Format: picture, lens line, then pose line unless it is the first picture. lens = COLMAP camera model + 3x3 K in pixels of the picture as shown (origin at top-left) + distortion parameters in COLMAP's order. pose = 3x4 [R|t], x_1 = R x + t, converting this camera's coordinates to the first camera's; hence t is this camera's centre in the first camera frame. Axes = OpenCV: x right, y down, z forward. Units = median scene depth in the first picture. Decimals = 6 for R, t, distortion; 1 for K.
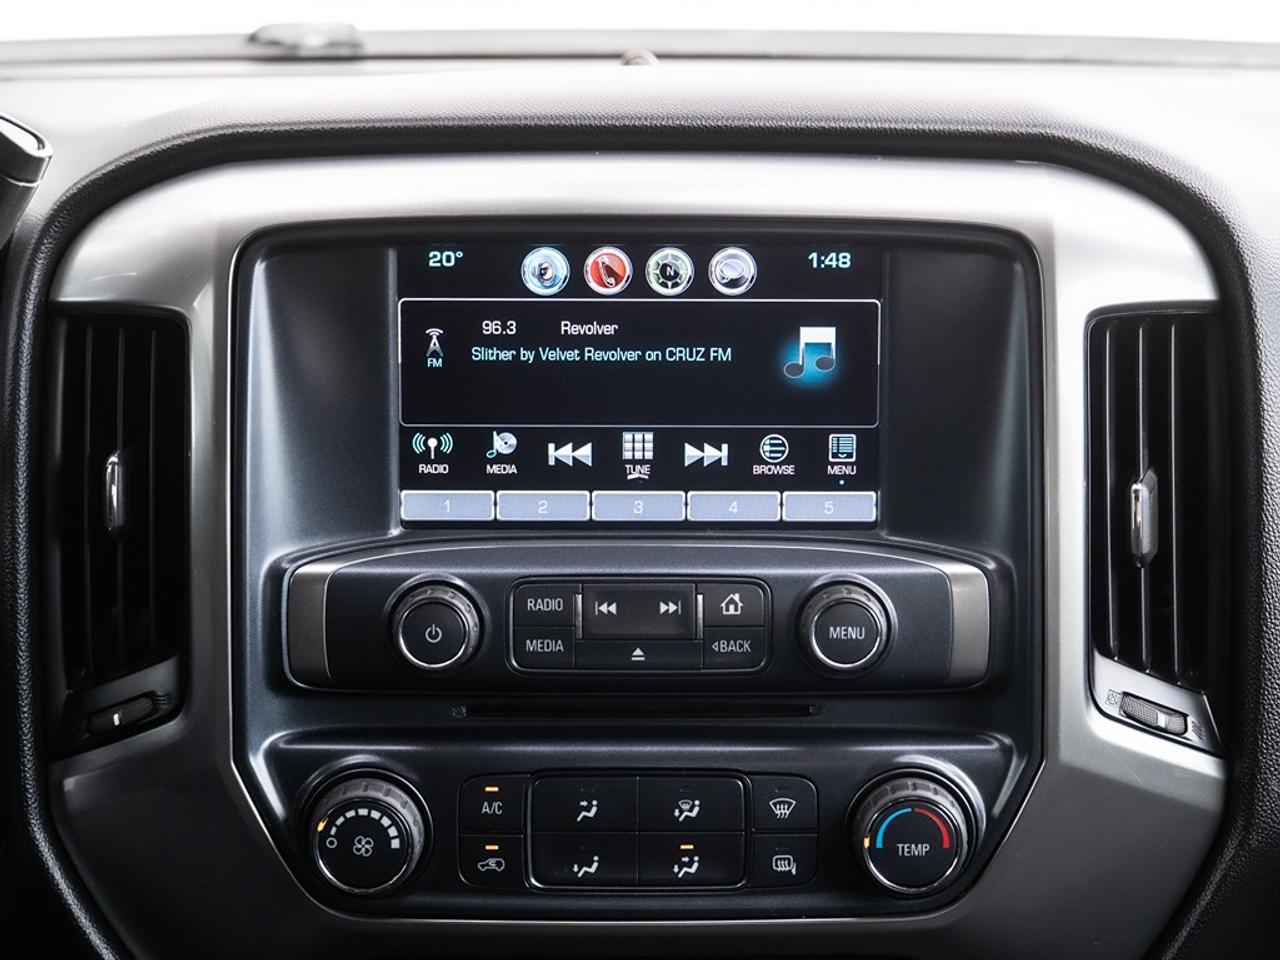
lens RADIAL K [[2775.0, 0, 640.8], [0, 2775.0, 372.6], [0, 0, 1]] dist [0.009109, 0.047735]
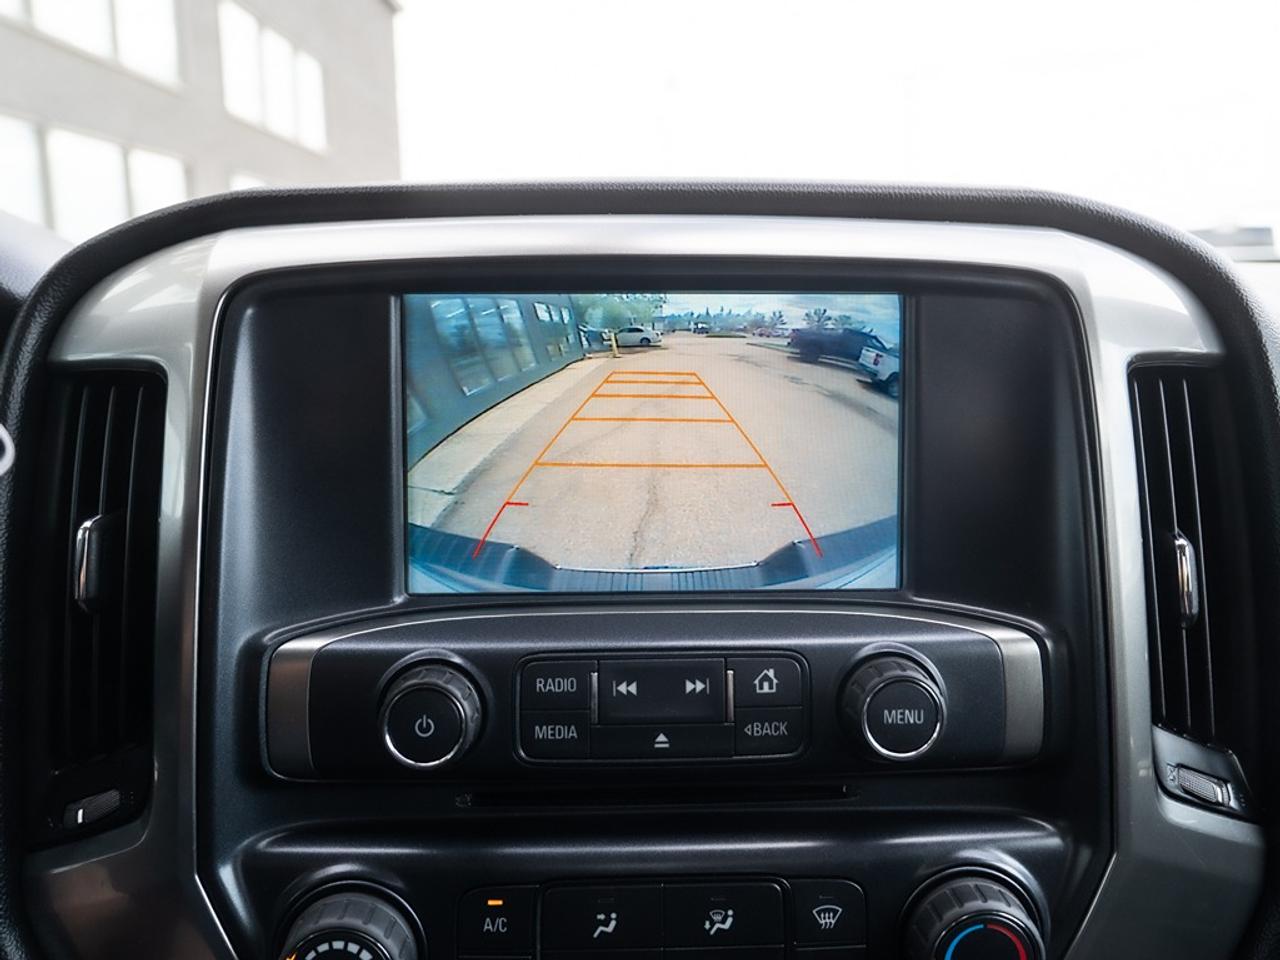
lens RADIAL K [[926.5, 0, 639.8], [0, 926.5, 400.4], [0, 0, 1]] dist [-0.017819, 0.000104]
pose [[0.999274, -0.004966, 0.037773, -0.018535], [0.009099, 0.993885, -0.110044, 0.025963], [-0.036995, 0.110308, 0.993209, 0.695000]]
